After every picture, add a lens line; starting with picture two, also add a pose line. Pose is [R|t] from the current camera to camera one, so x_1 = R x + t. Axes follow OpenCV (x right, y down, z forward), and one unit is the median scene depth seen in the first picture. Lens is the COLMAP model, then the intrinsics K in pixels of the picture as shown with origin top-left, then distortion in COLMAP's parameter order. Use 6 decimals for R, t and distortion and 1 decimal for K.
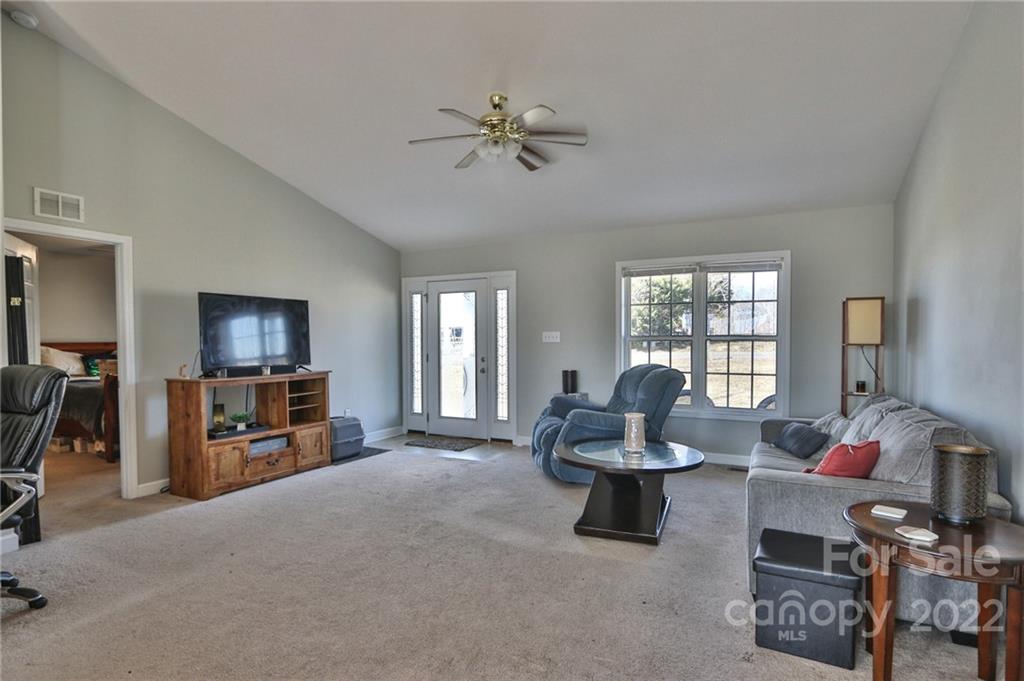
lens RADIAL K [[527.9, 0, 512.6], [0, 527.9, 352.6], [0, 0, 1]] dist [-0.011032, -0.001599]
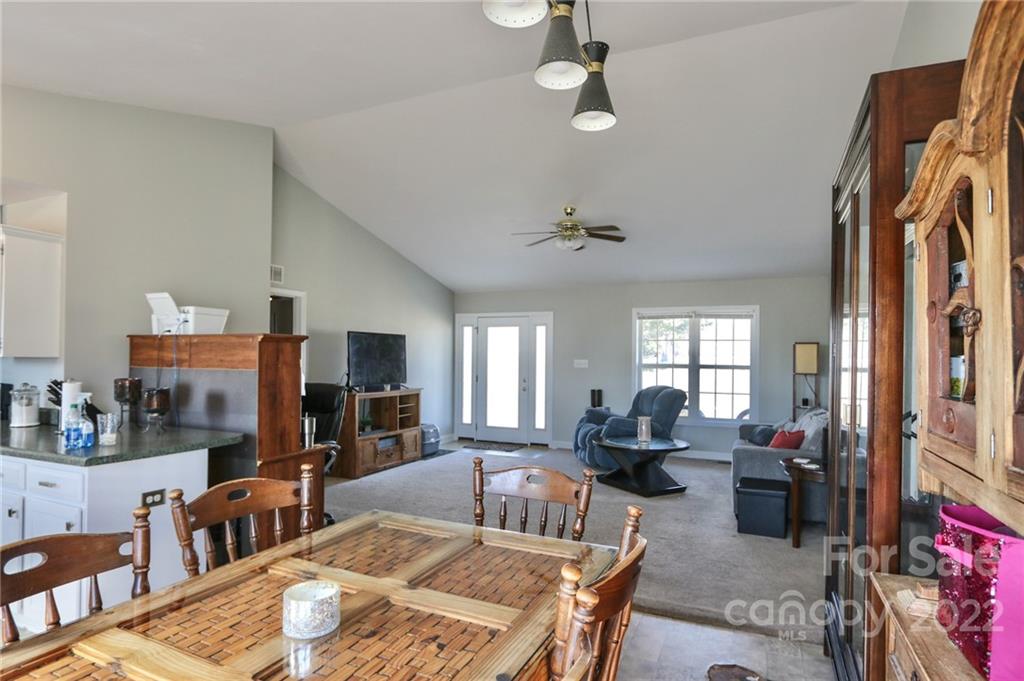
lens RADIAL K [[557.1, 0, 515.8], [0, 557.1, 350.6], [0, 0, 1]] dist [-0.010704, 0.001120]
pose [[0.998046, 0.013498, 0.061005, -0.212603], [-0.011280, 0.999268, -0.036552, -0.012303], [-0.061454, 0.035792, 0.997468, -0.443600]]
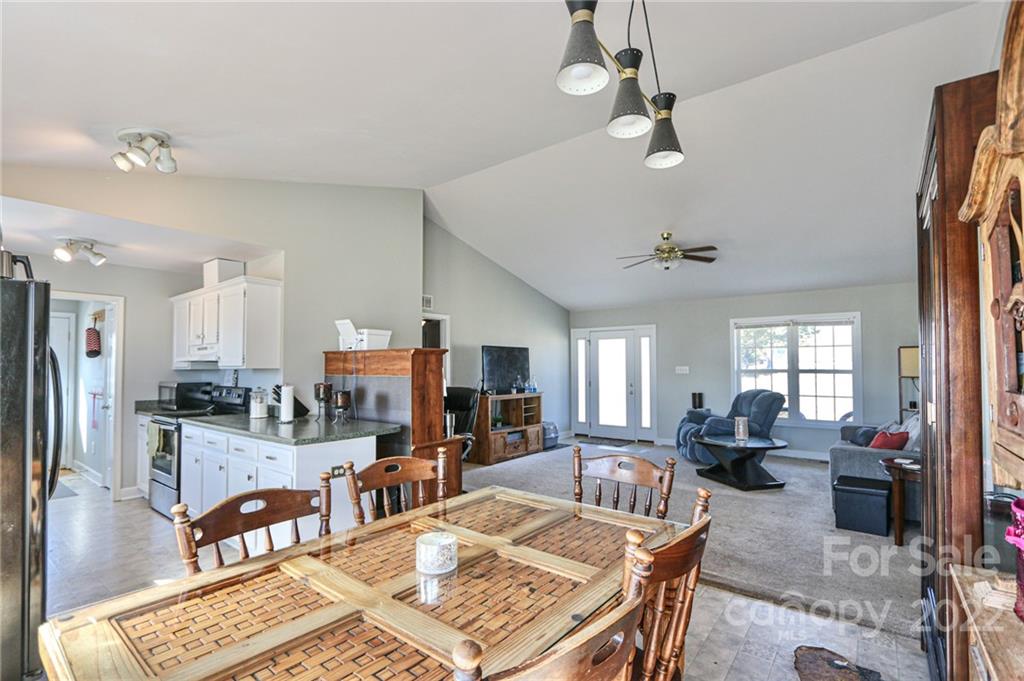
lens RADIAL K [[474.4, 0, 514.4], [0, 474.4, 351.3], [0, 0, 1]] dist [-0.012449, 0.001836]
pose [[0.984633, -0.005589, -0.174547, -0.193263], [-0.004177, 0.998448, -0.055534, -0.008436], [0.174586, 0.055410, 0.983082, -0.458768]]
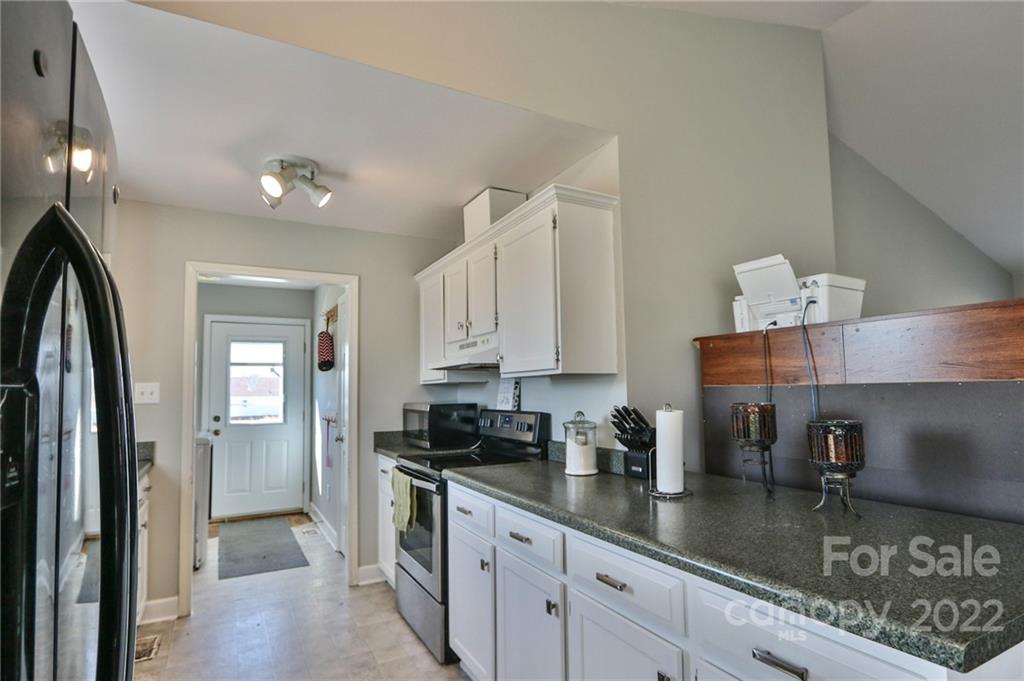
lens RADIAL K [[527.9, 0, 512.9], [0, 527.9, 345.3], [0, 0, 1]] dist [-0.011032, -0.001599]
pose [[0.832799, -0.058684, -0.550456, -0.576389], [0.003119, 0.994847, -0.101342, -0.001098], [0.553566, 0.082680, 0.828691, -0.132682]]
